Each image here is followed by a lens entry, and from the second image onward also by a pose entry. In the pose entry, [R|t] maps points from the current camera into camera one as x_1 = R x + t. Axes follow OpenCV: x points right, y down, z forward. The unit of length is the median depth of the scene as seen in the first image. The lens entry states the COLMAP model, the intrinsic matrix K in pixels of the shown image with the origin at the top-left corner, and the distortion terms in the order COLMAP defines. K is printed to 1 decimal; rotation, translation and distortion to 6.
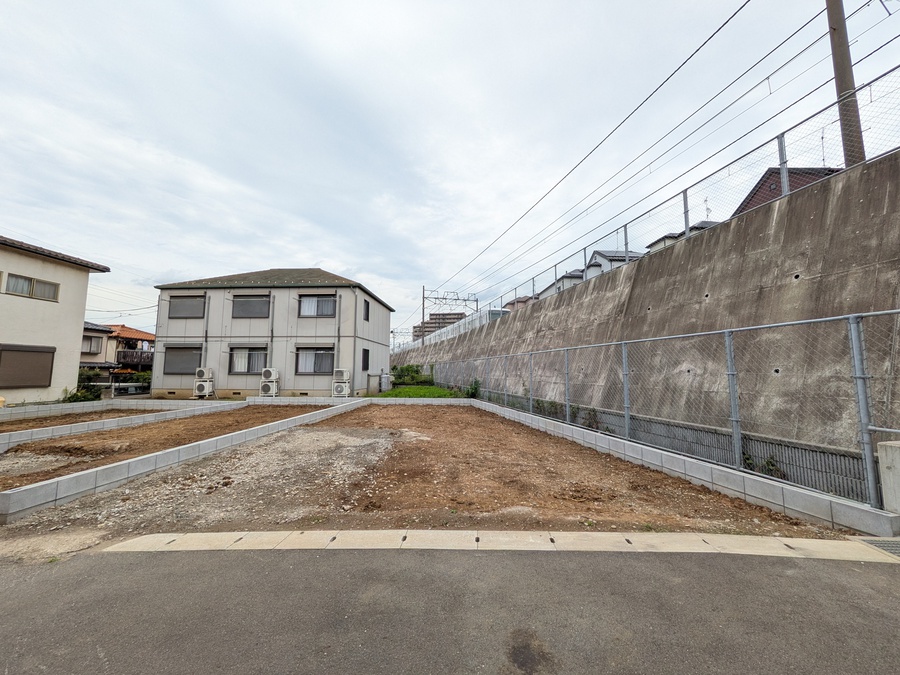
lens RADIAL K [[357.8, 0, 452.2], [0, 357.8, 334.2], [0, 0, 1]] dist [-0.000847, 0.000088]
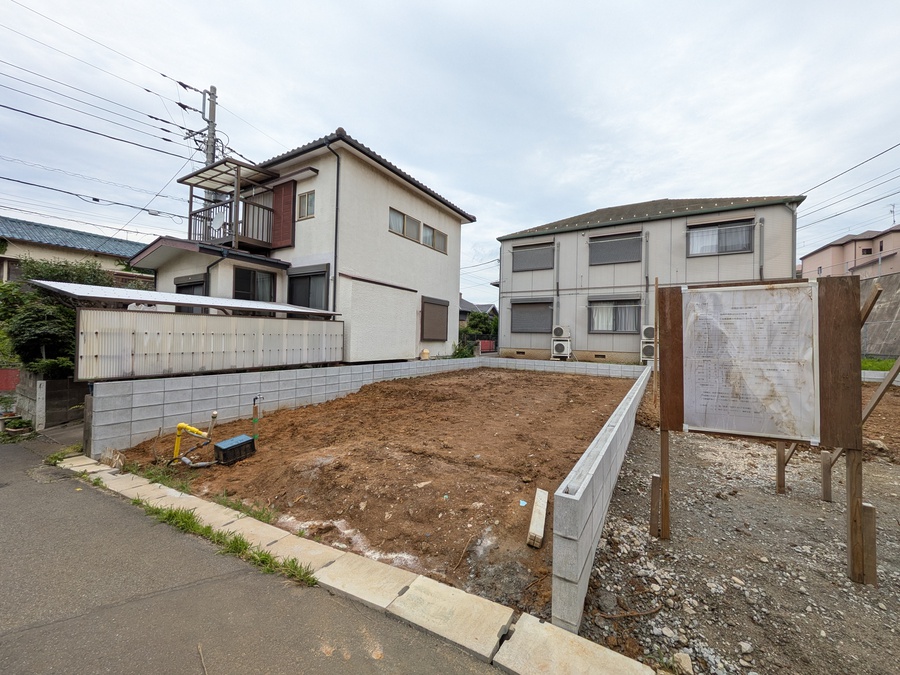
lens RADIAL K [[357.8, 0, 451.4], [0, 357.8, 334.5], [0, 0, 1]] dist [-0.000847, 0.000088]
pose [[0.885596, 0.011866, -0.464305, -0.524485], [0.026650, 0.996729, 0.076303, 0.042901], [0.463691, -0.079947, 0.882383, 0.109850]]
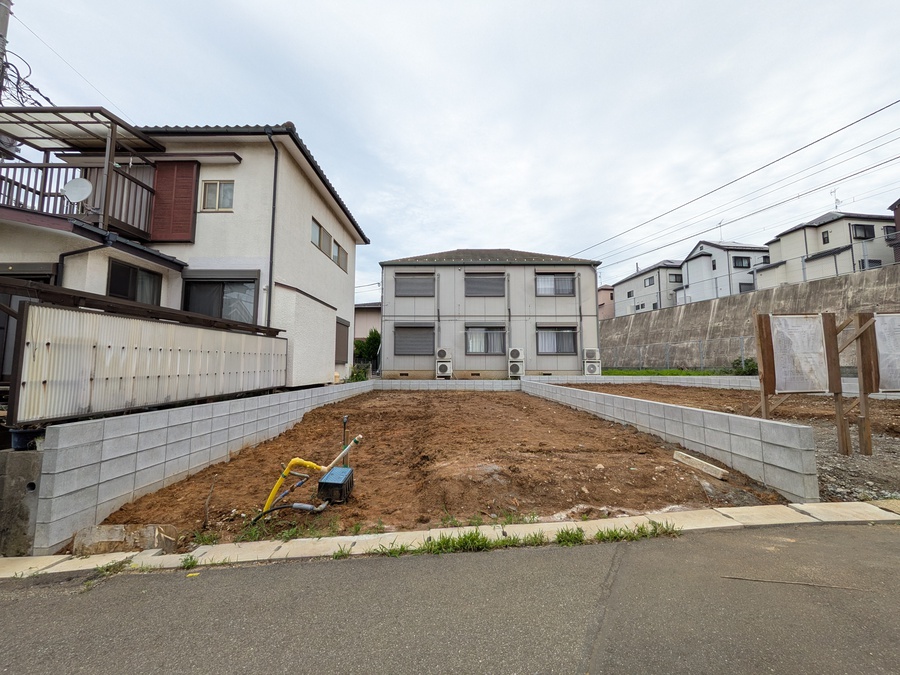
lens RADIAL K [[357.8, 0, 451.6], [0, 357.8, 334.4], [0, 0, 1]] dist [-0.000847, 0.000088]
pose [[0.998539, 0.001916, 0.054009, -0.721371], [-0.002431, 0.999952, 0.009470, 0.048929], [-0.053988, -0.009587, 0.998496, 0.043477]]
